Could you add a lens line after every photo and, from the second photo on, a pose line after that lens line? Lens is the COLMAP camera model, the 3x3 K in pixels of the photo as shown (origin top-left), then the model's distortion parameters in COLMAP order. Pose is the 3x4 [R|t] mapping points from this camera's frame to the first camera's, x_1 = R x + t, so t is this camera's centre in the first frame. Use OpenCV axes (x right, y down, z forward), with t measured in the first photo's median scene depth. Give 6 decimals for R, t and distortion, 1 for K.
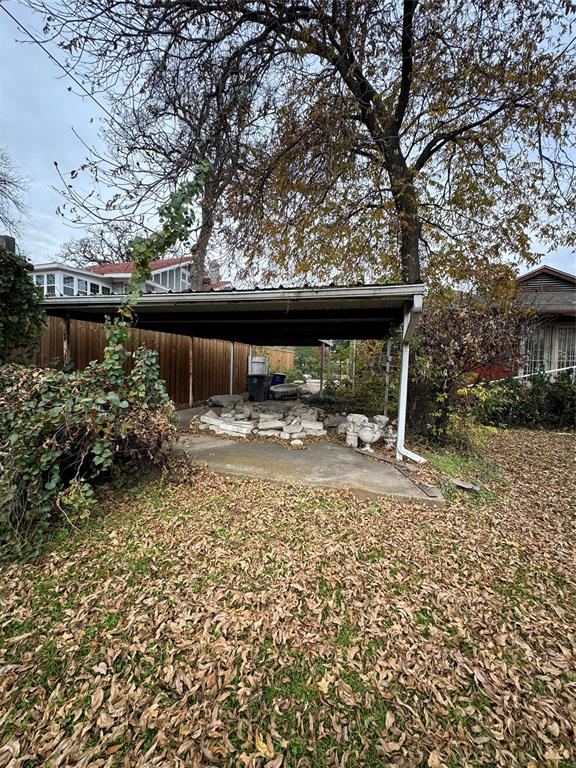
lens RADIAL K [[304.7, 0, 287.8], [0, 304.7, 381.9], [0, 0, 1]] dist [-0.003464, 0.000530]
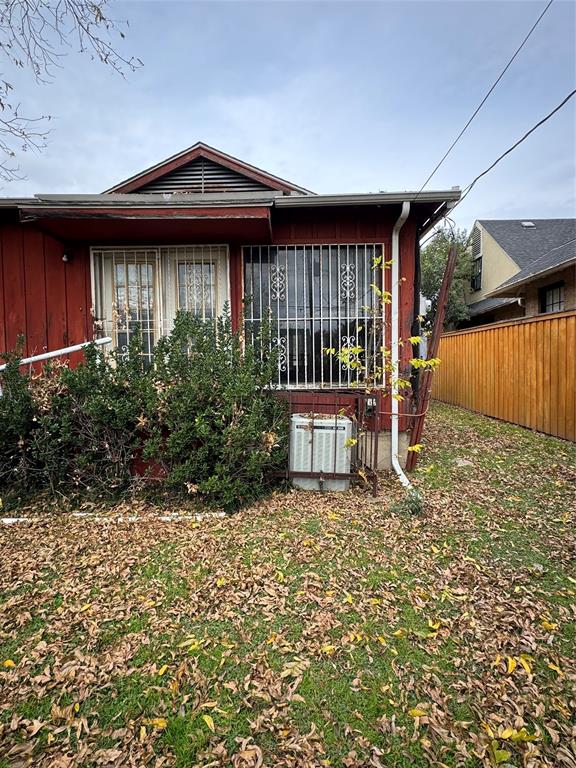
lens RADIAL K [[403.6, 0, 288.7], [0, 403.6, 380.4], [0, 0, 1]] dist [-0.001309, 0.001438]
pose [[0.970996, -0.045045, 0.234813, 1.938250], [0.046164, 0.998934, 0.000730, 0.029328], [-0.234596, 0.010131, 0.972040, 0.778263]]
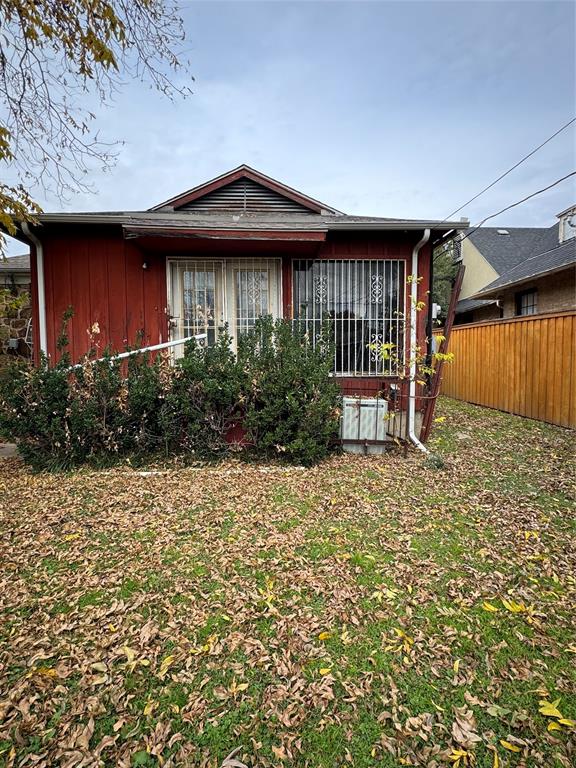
lens RADIAL K [[403.6, 0, 287.9], [0, 403.6, 381.5], [0, 0, 1]] dist [-0.001309, 0.001438]
pose [[0.952917, -0.046425, 0.299656, 1.610340], [0.040766, 0.998853, 0.025114, 0.031079], [-0.300479, -0.011716, 0.953717, 0.563375]]
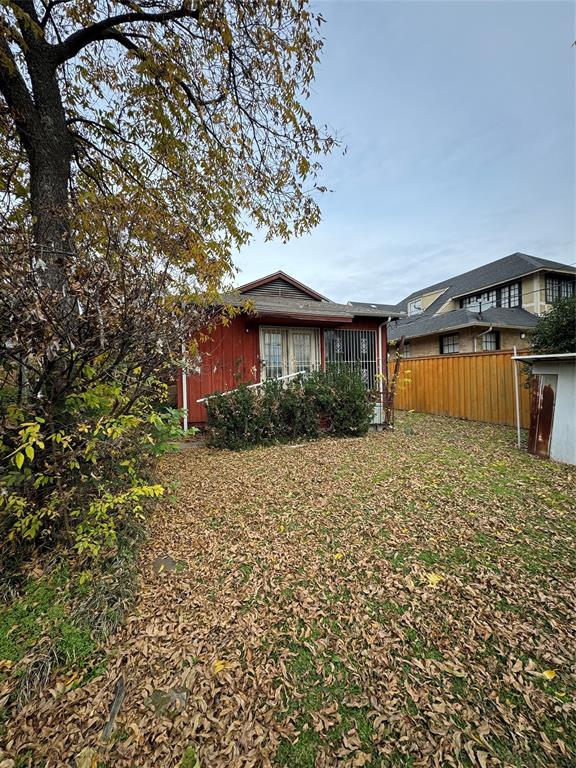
lens RADIAL K [[304.7, 0, 287.1], [0, 304.7, 379.9], [0, 0, 1]] dist [-0.003464, 0.000530]
pose [[0.814834, -0.045228, 0.577928, 0.647068], [0.069180, 0.997414, -0.019481, -0.016094], [-0.575552, 0.055854, 0.815855, 0.462825]]
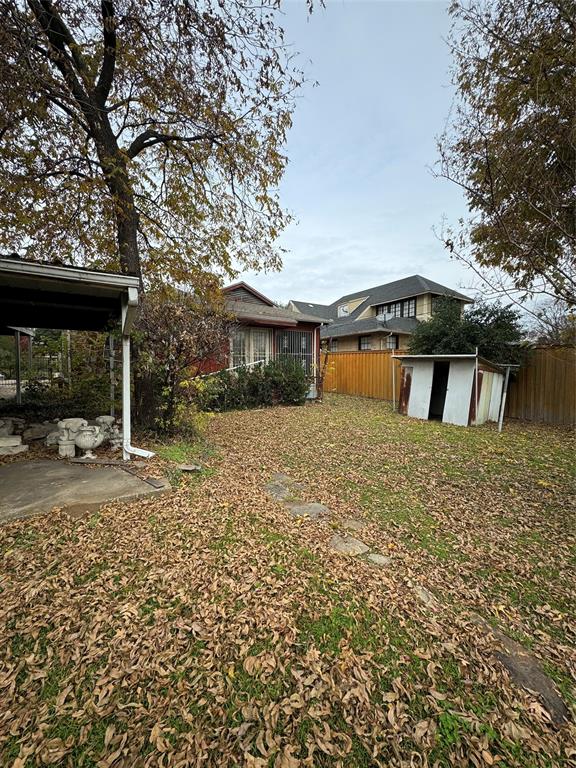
lens RADIAL K [[304.7, 0, 288.6], [0, 304.7, 382.4], [0, 0, 1]] dist [-0.003464, 0.000530]
pose [[0.675567, -0.059669, 0.734880, 0.023492], [0.045882, 0.998190, 0.038869, 0.001204], [-0.735869, 0.007459, 0.677082, -0.017917]]
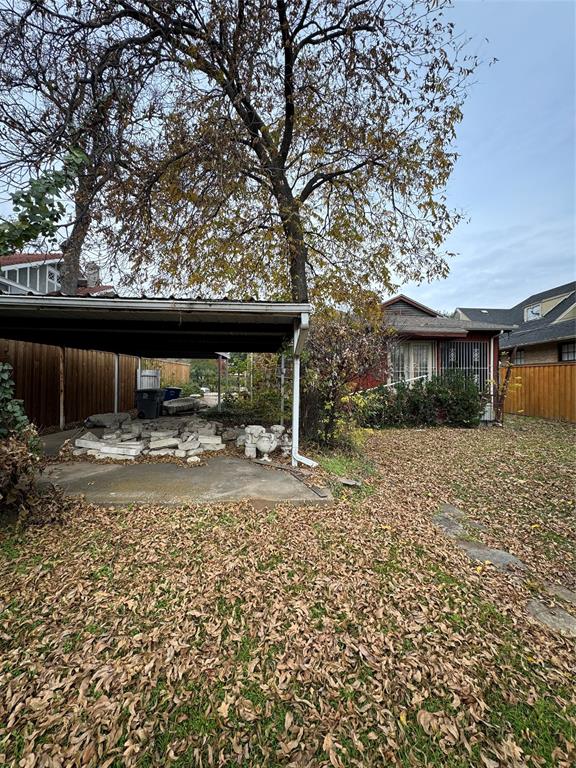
lens RADIAL K [[304.7, 0, 288.2], [0, 304.7, 382.1], [0, 0, 1]] dist [-0.003464, 0.000530]
pose [[0.945499, -0.020751, 0.324964, 0.006319], [0.033628, 0.998854, -0.034060, -0.000564], [-0.323885, 0.043132, 0.945113, -0.007605]]
